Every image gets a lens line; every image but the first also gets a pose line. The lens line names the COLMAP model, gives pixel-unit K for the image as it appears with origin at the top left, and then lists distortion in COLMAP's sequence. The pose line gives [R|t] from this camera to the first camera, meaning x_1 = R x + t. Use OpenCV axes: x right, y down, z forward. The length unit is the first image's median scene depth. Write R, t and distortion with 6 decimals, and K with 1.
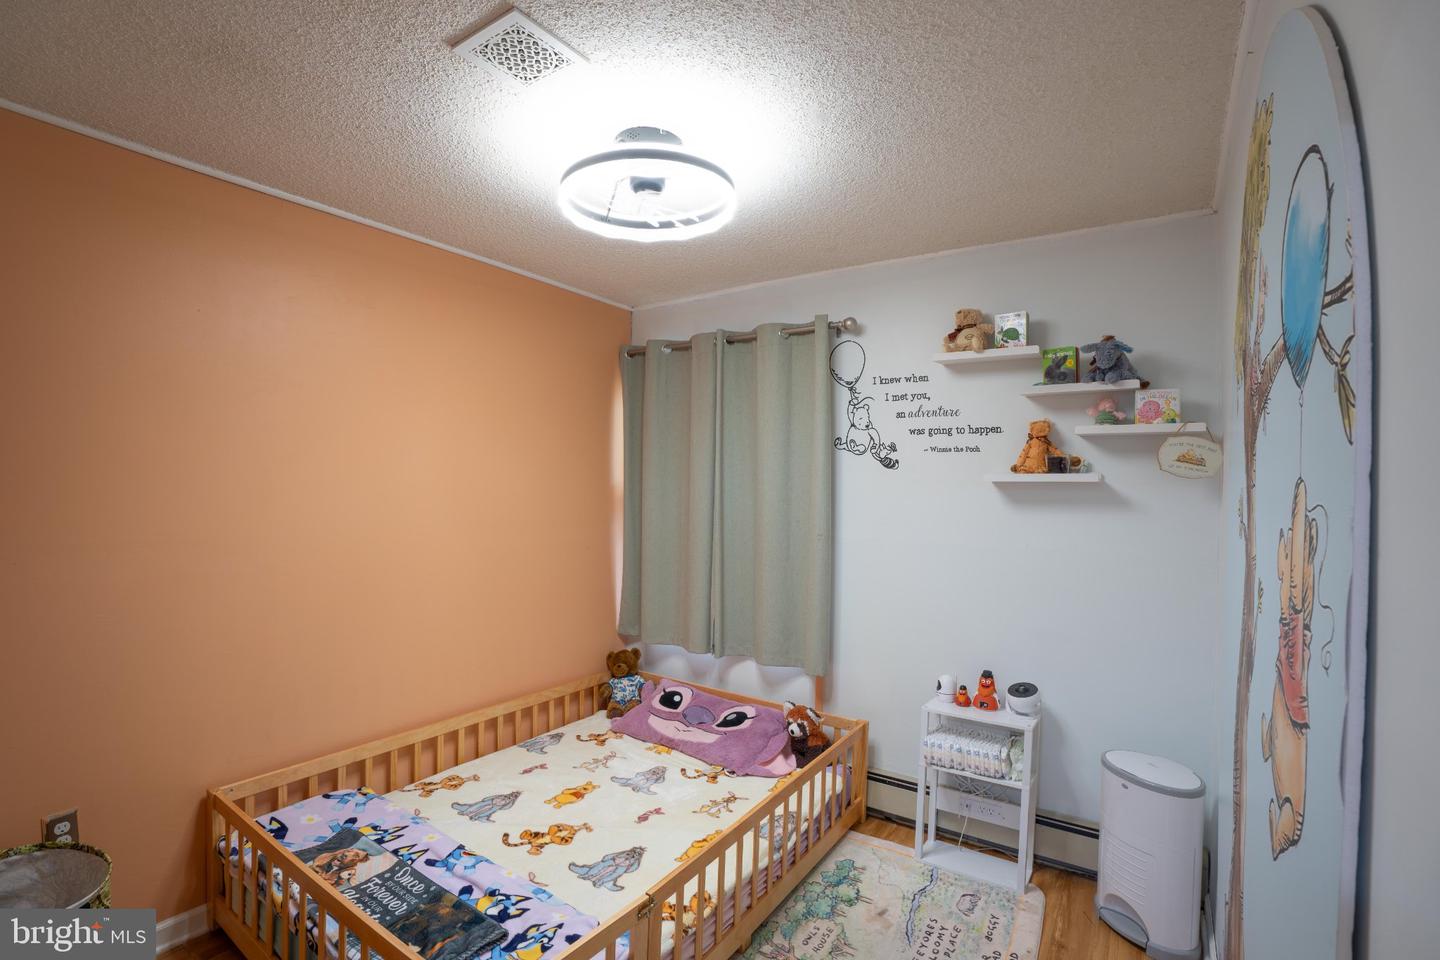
lens RADIAL K [[666.2, 0, 708.0], [0, 666.2, 482.3], [0, 0, 1]] dist [-0.045066, 0.004263]
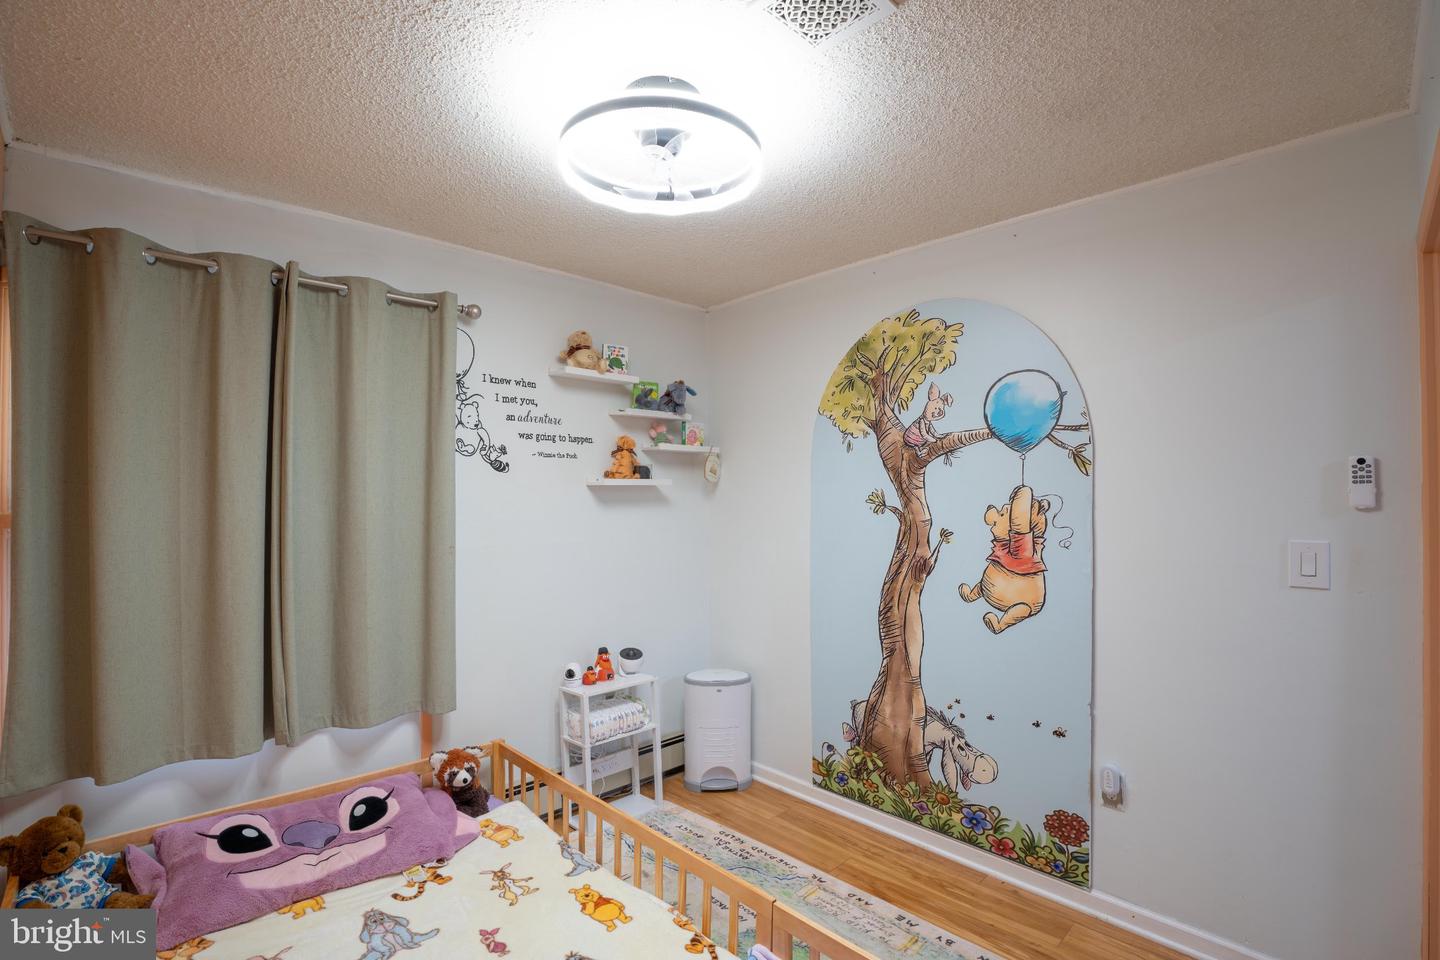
lens RADIAL K [[666.2, 0, 715.1], [0, 666.2, 481.1], [0, 0, 1]] dist [-0.045066, 0.004263]
pose [[0.222032, 0.000632, 0.975039, -0.625924], [-0.000513, 1.000000, -0.000531, -0.007179], [-0.975039, -0.000382, 0.222032, 0.504294]]
